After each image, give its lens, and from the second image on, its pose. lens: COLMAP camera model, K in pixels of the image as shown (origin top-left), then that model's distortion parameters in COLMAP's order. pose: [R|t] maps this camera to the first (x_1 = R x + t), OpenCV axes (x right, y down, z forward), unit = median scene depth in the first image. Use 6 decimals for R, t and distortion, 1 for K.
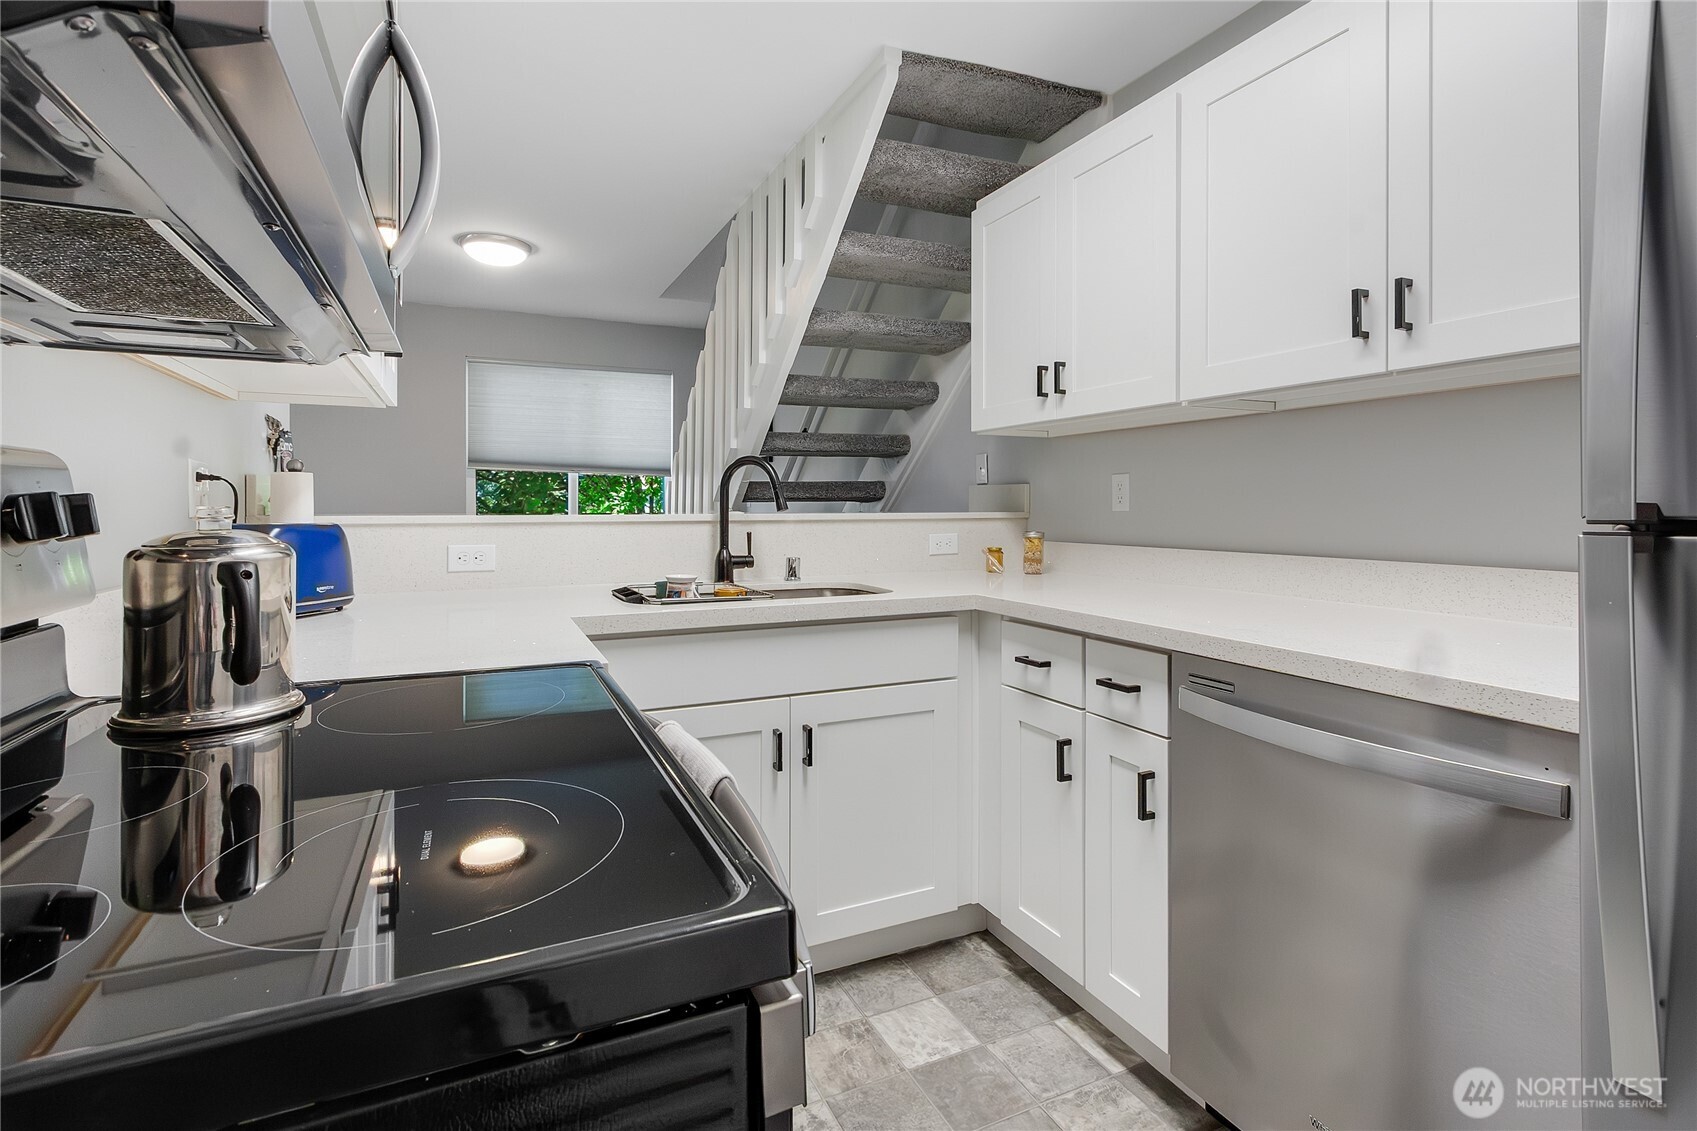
lens RADIAL K [[799.4, 0, 843.6], [0, 799.4, 501.4], [0, 0, 1]] dist [0.001773, 0.000586]
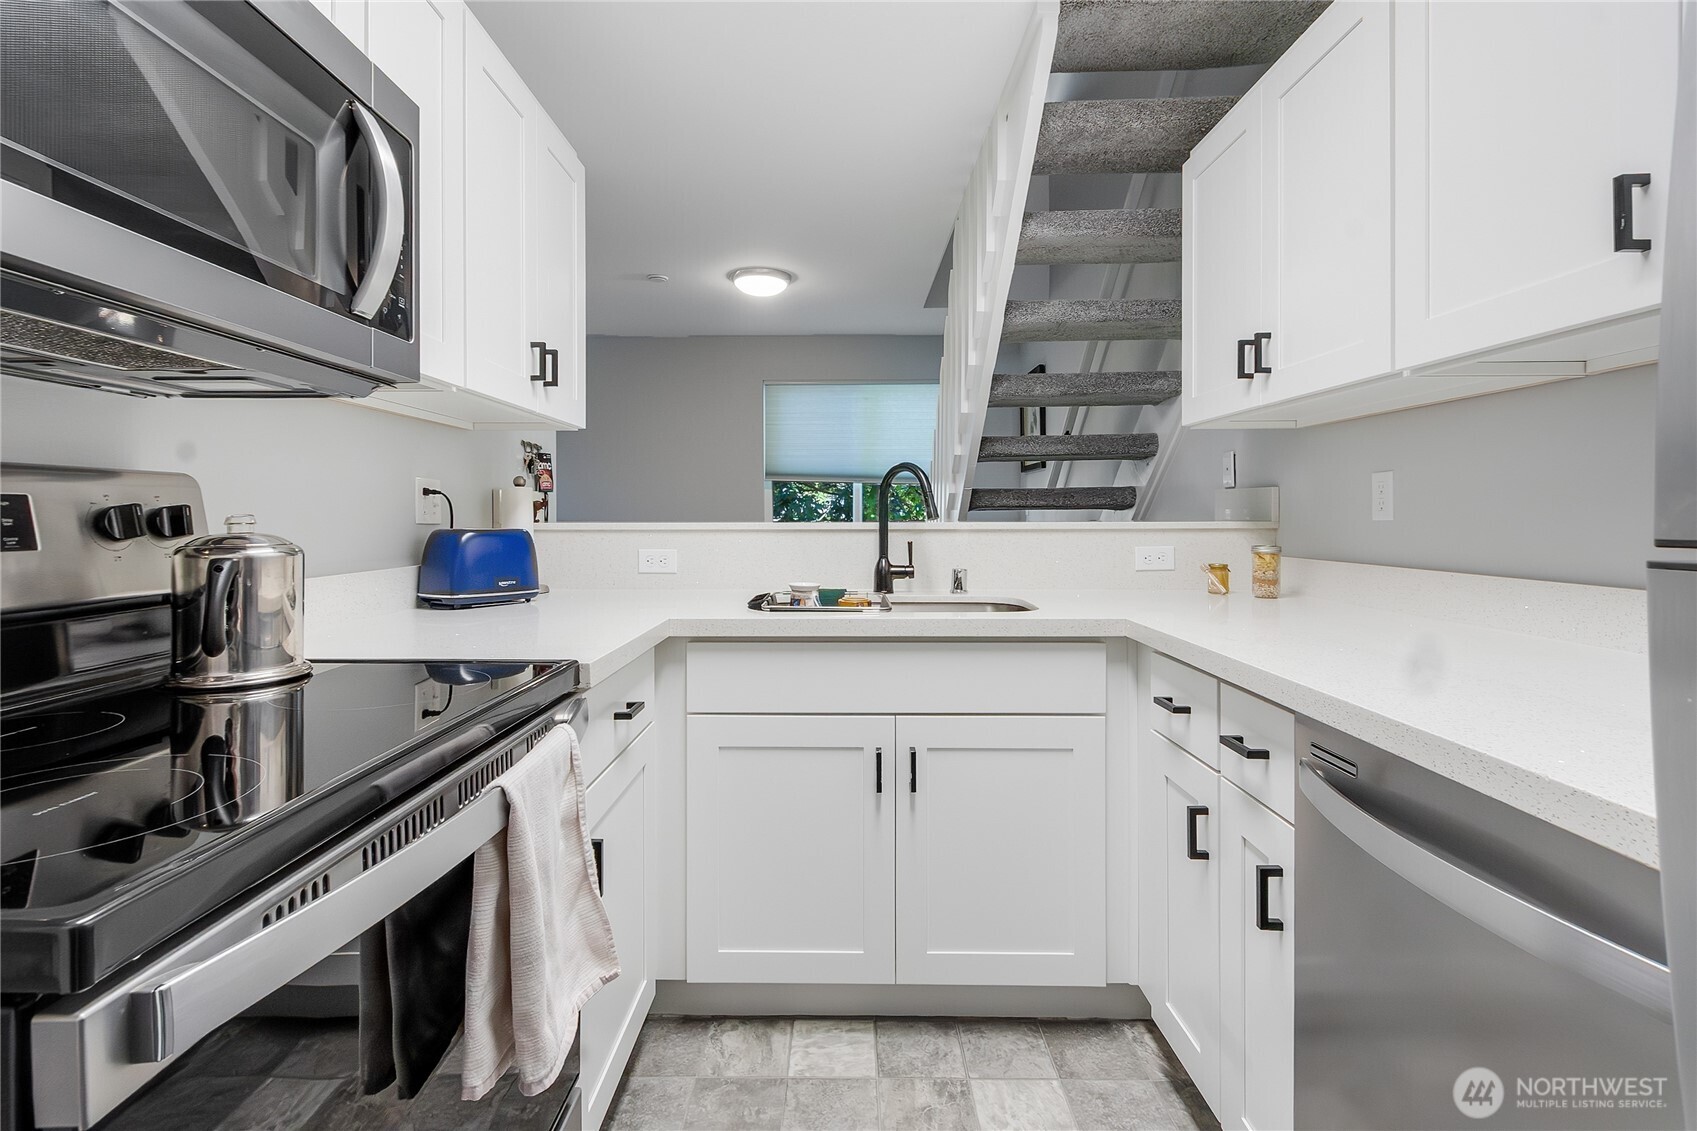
lens RADIAL K [[796.1, 0, 838.7], [0, 796.1, 511.9], [0, 0, 1]] dist [0.001915, -0.000049]
pose [[0.901451, -0.002136, -0.432875, 0.223757], [0.003328, 0.999992, 0.001995, 0.000698], [0.432868, -0.003239, 0.901452, 0.097268]]
